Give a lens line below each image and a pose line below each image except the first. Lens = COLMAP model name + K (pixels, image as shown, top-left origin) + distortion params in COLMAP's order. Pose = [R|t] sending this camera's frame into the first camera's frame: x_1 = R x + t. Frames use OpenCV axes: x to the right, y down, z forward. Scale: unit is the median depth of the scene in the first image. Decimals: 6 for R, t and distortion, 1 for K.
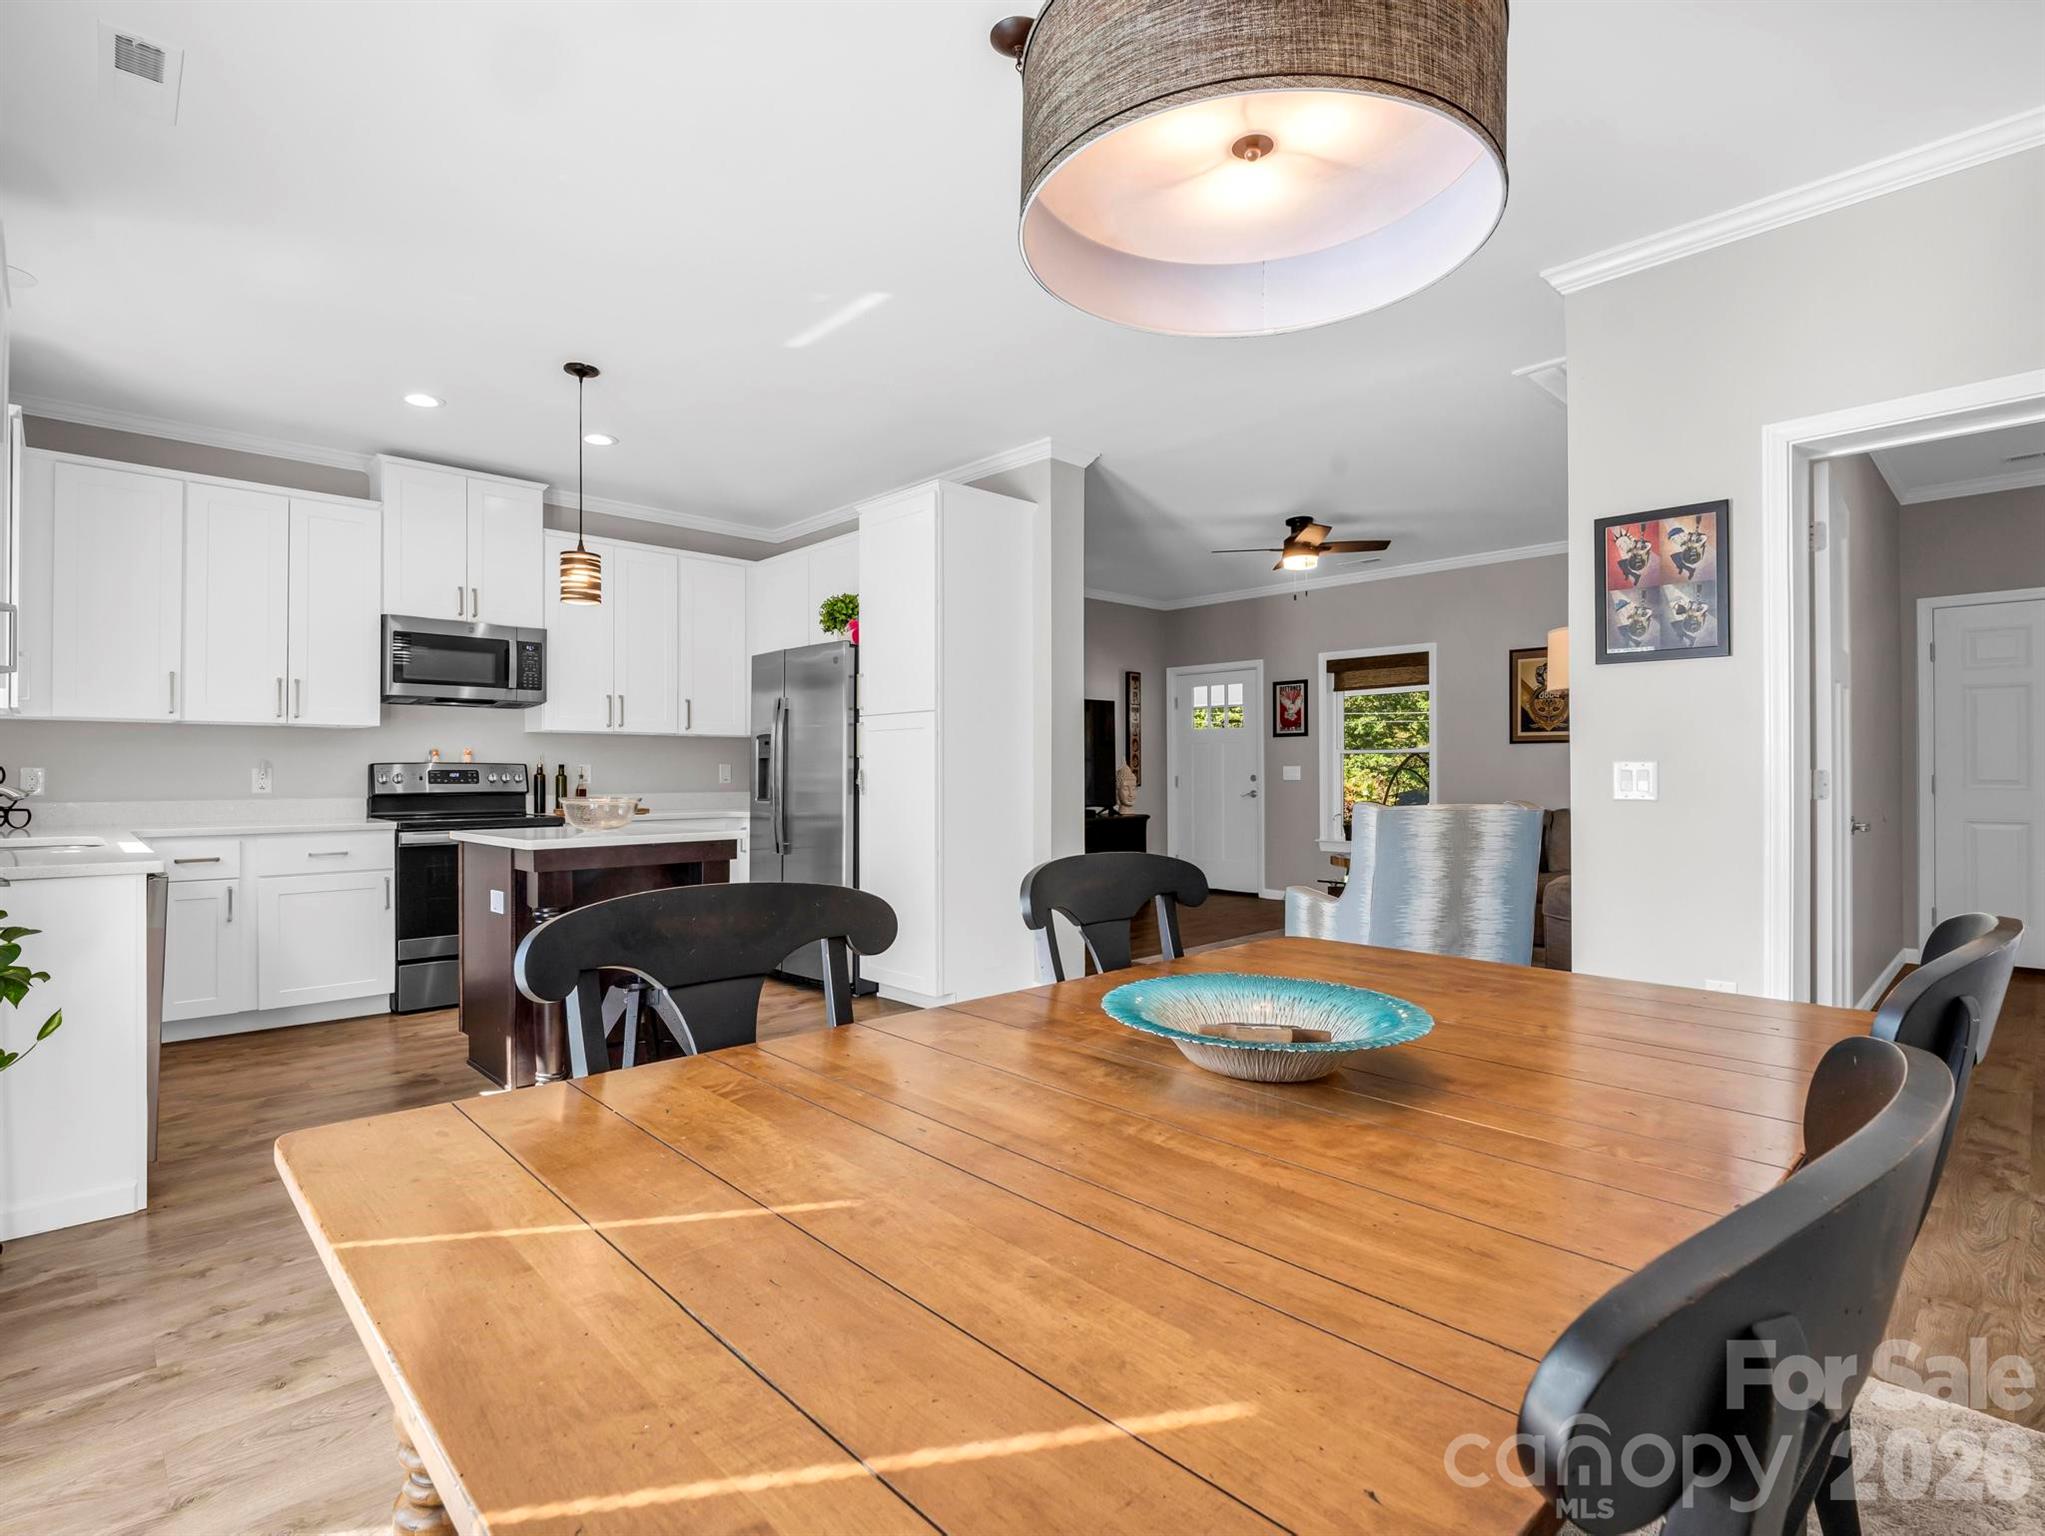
lens RADIAL K [[1002.7, 0, 998.1], [0, 1002.7, 769.4], [0, 0, 1]] dist [-0.018478, -0.001818]
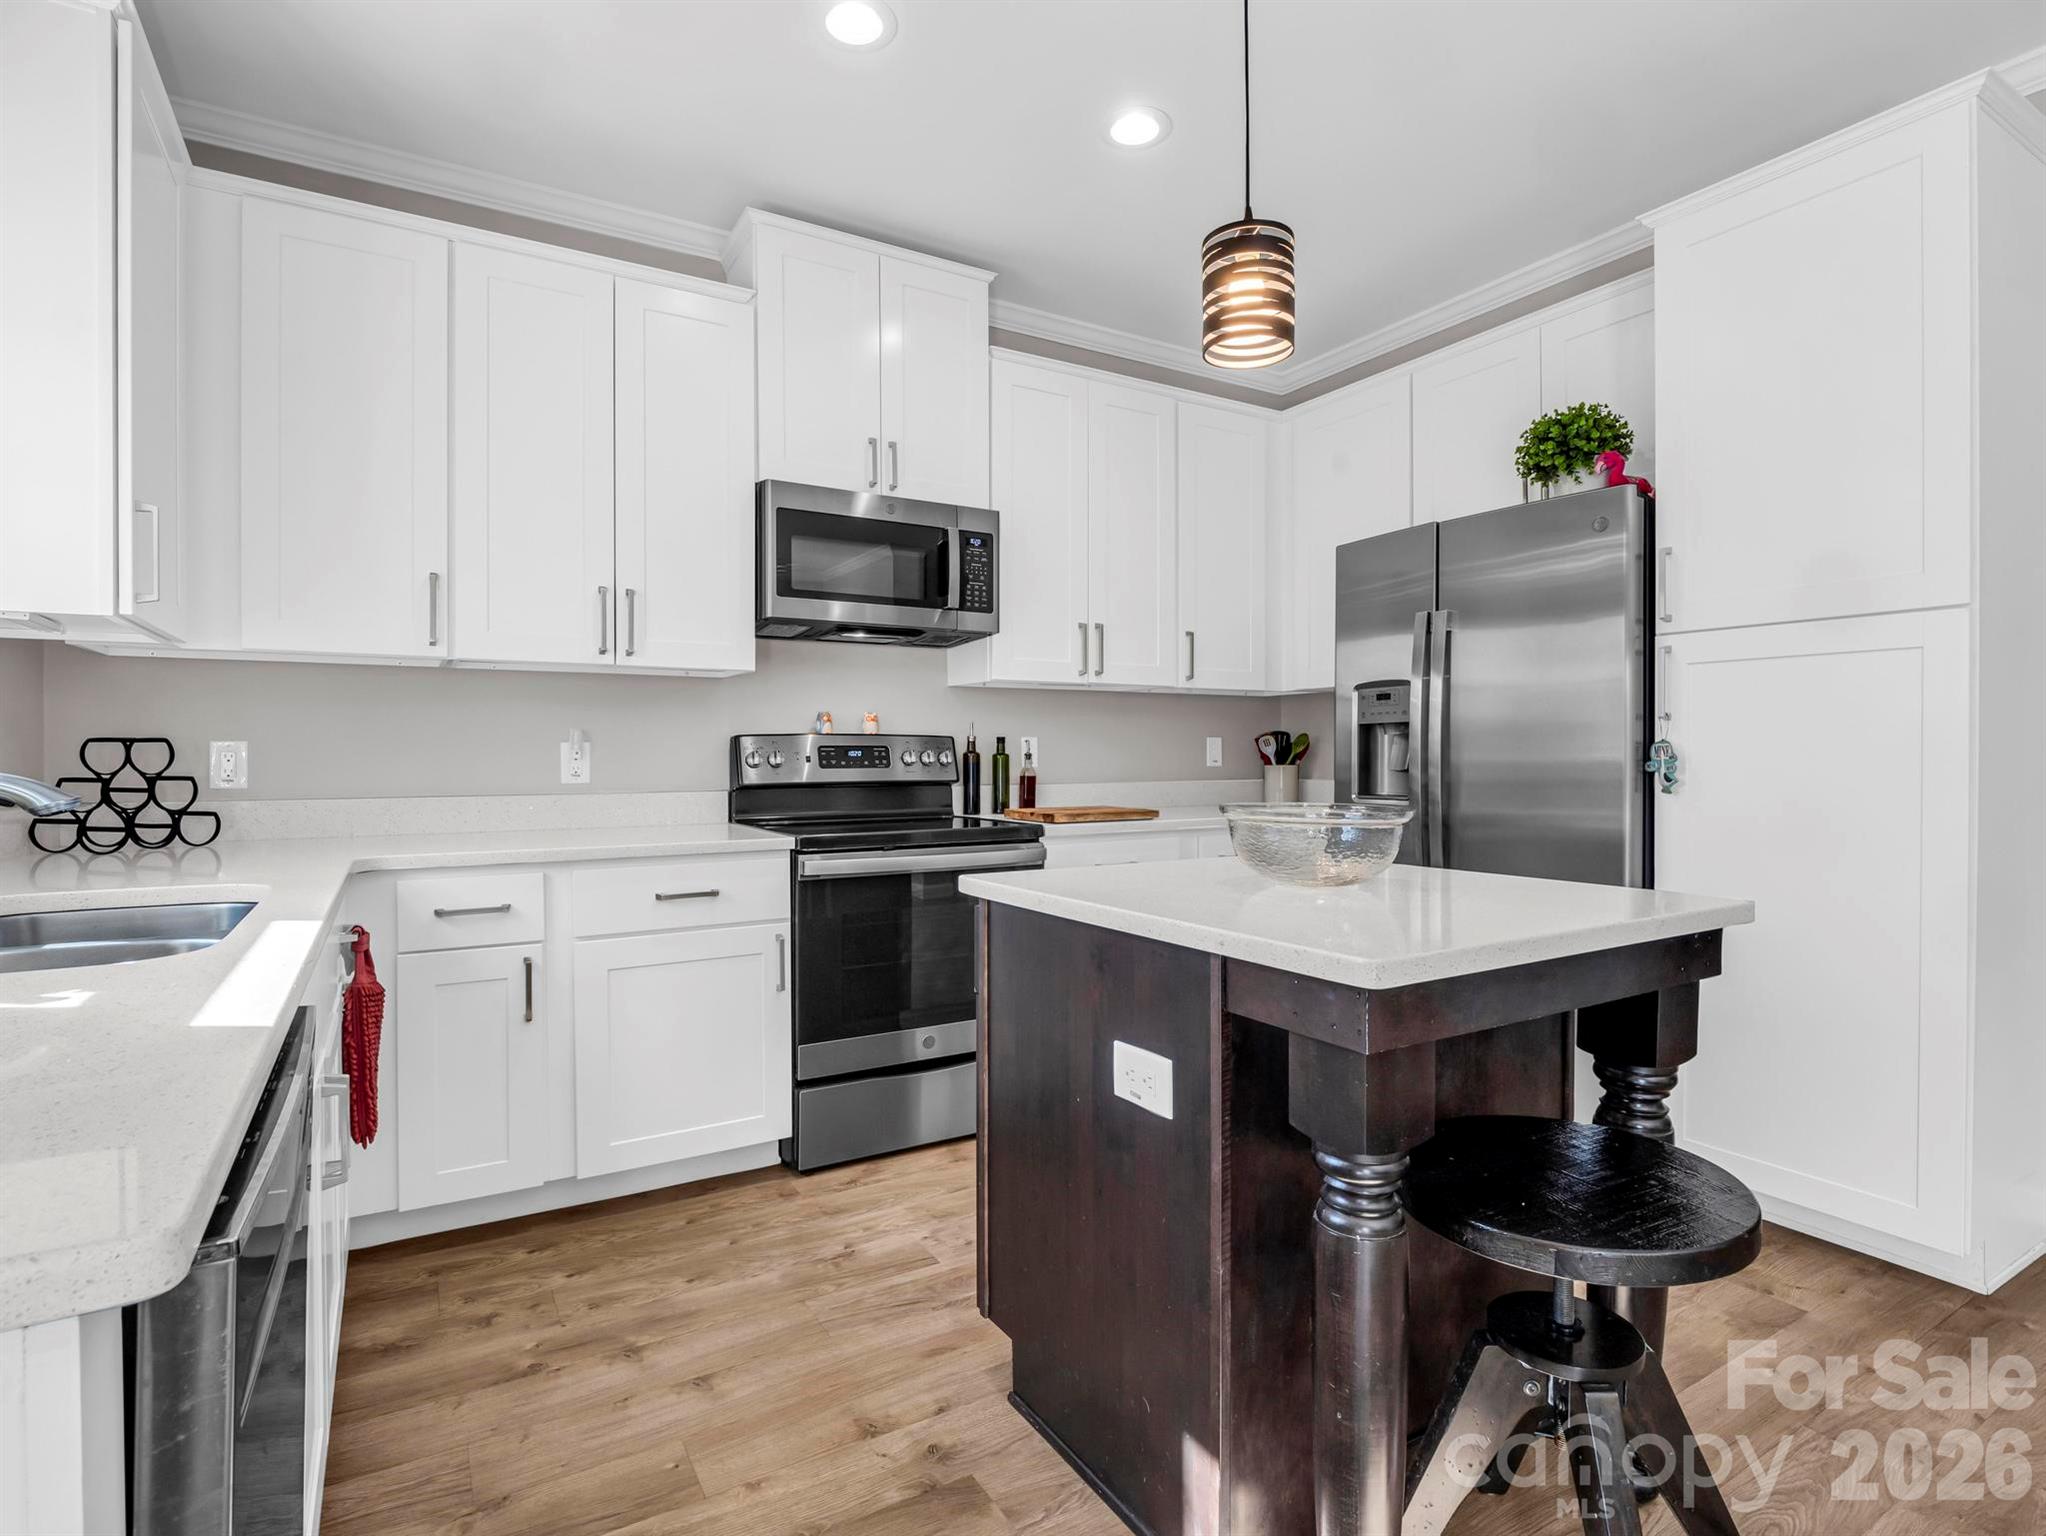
lens RADIAL K [[1004.2, 0, 1023.0], [0, 1004.2, 768.0], [0, 0, 1]] dist [0.000378, -0.012323]
pose [[0.978904, 0.003473, -0.204289, -0.342382], [0.000555, 0.999807, 0.019657, 0.002482], [0.204318, -0.019356, 0.978713, 0.445858]]
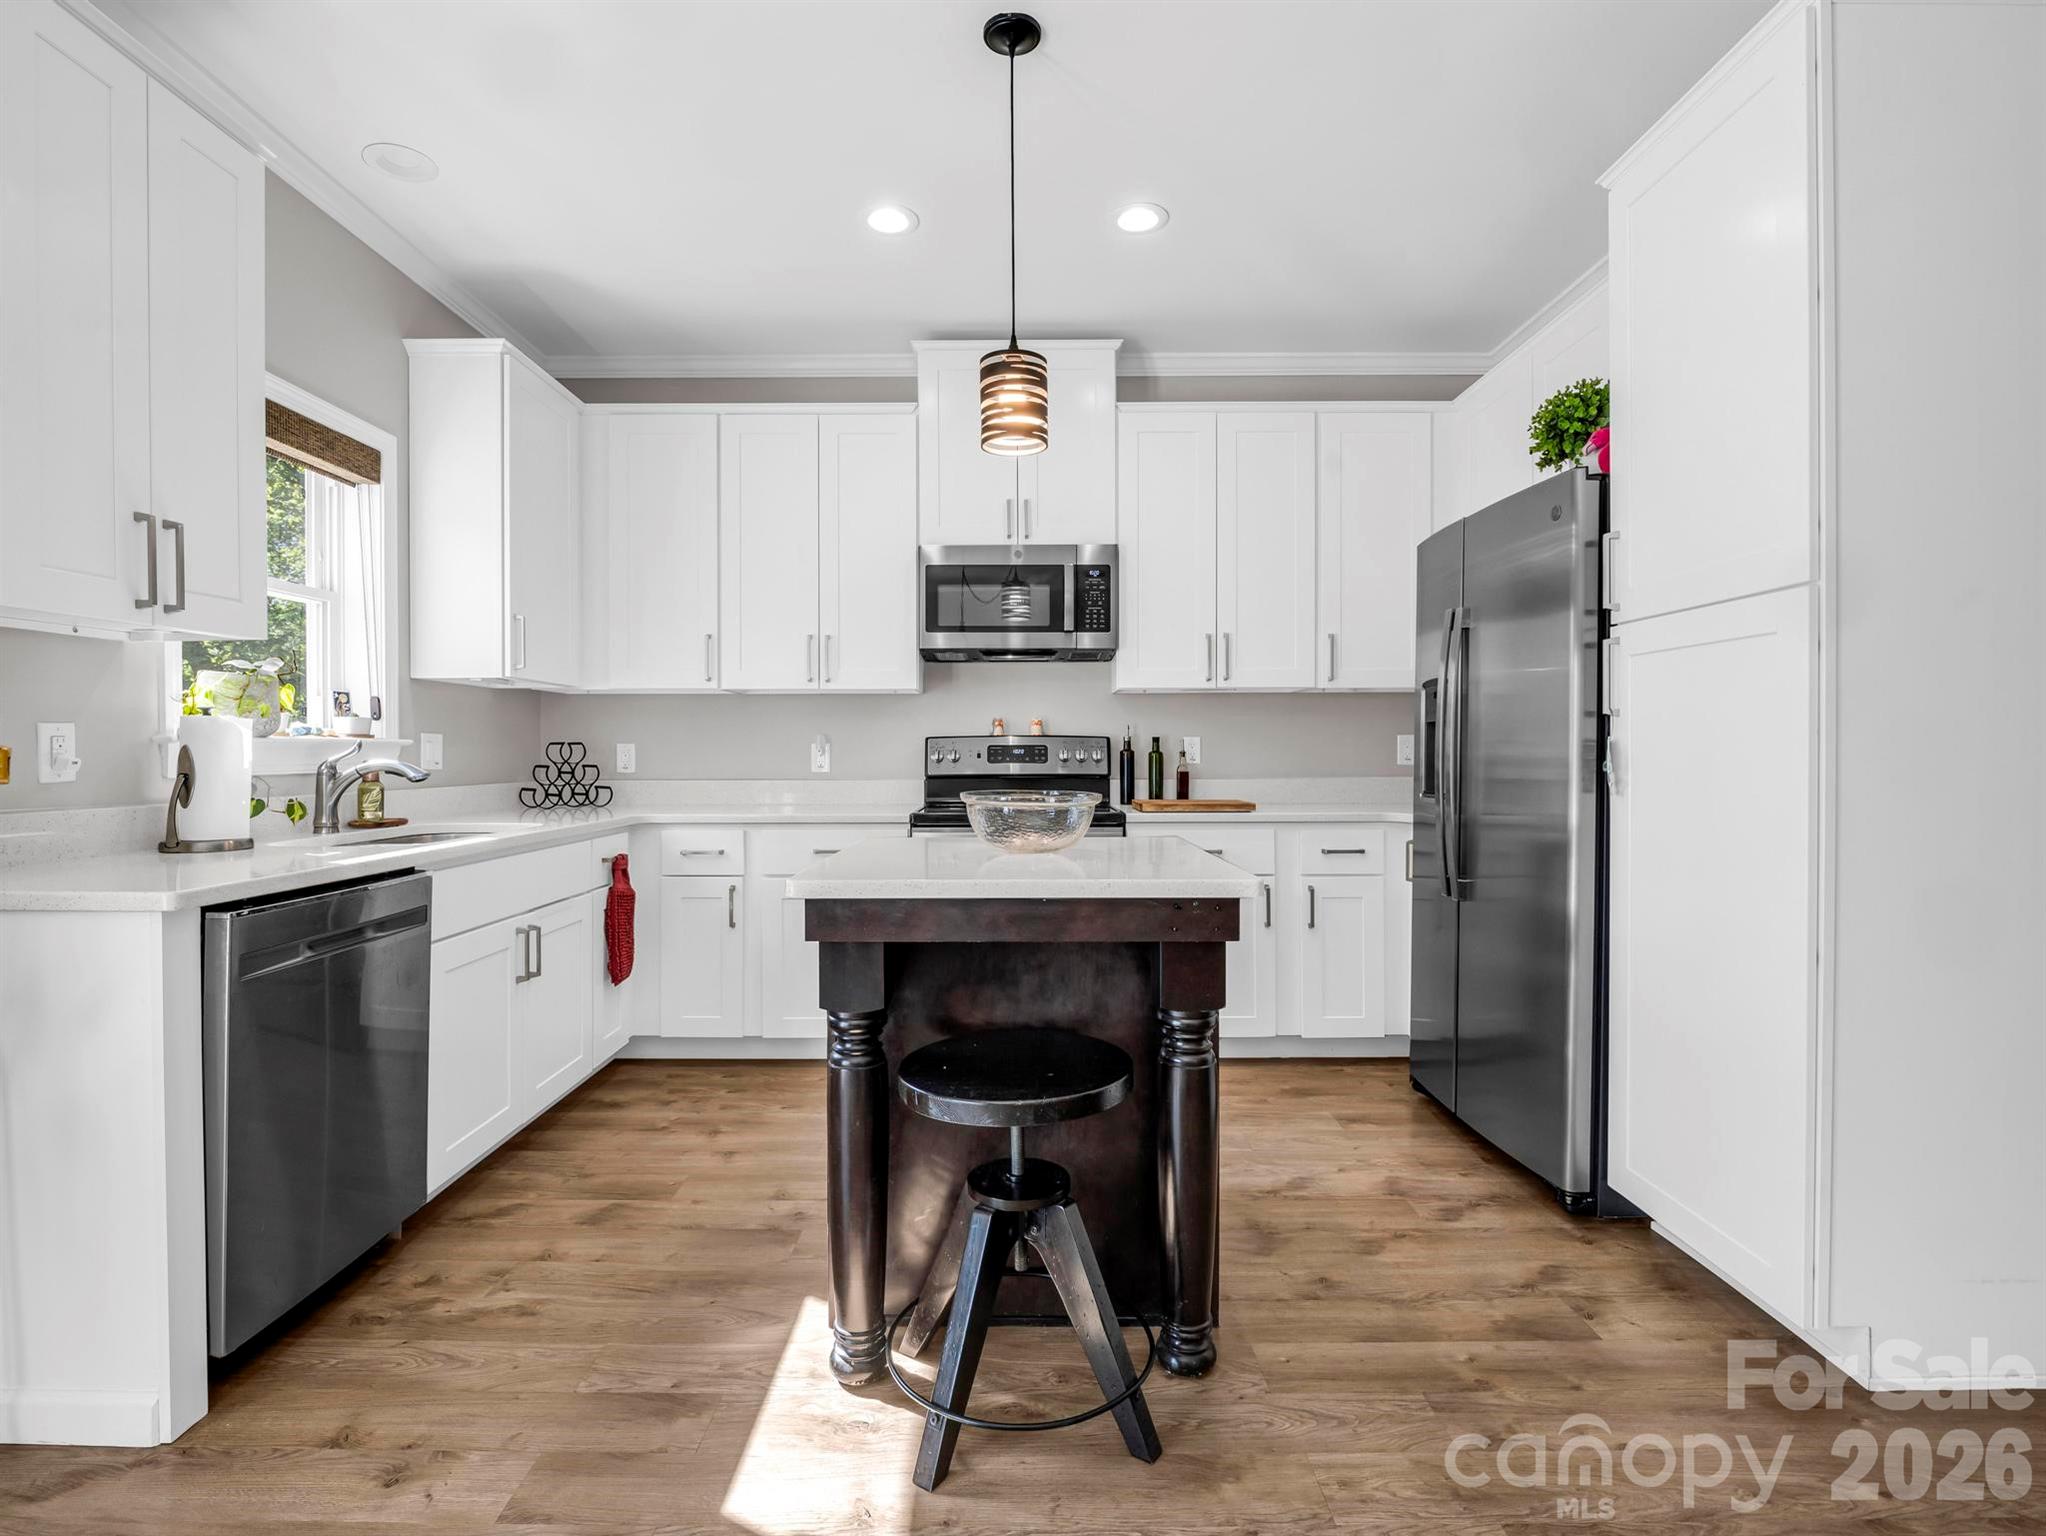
lens RADIAL K [[1004.2, 0, 1023.0], [0, 1004.2, 768.0], [0, 0, 1]] dist [0.000378, -0.012323]
pose [[0.738255, 0.011981, -0.674415, -0.024833], [0.003187, 0.999769, 0.021250, 0.002001], [0.674514, -0.017837, 0.738047, 0.469940]]
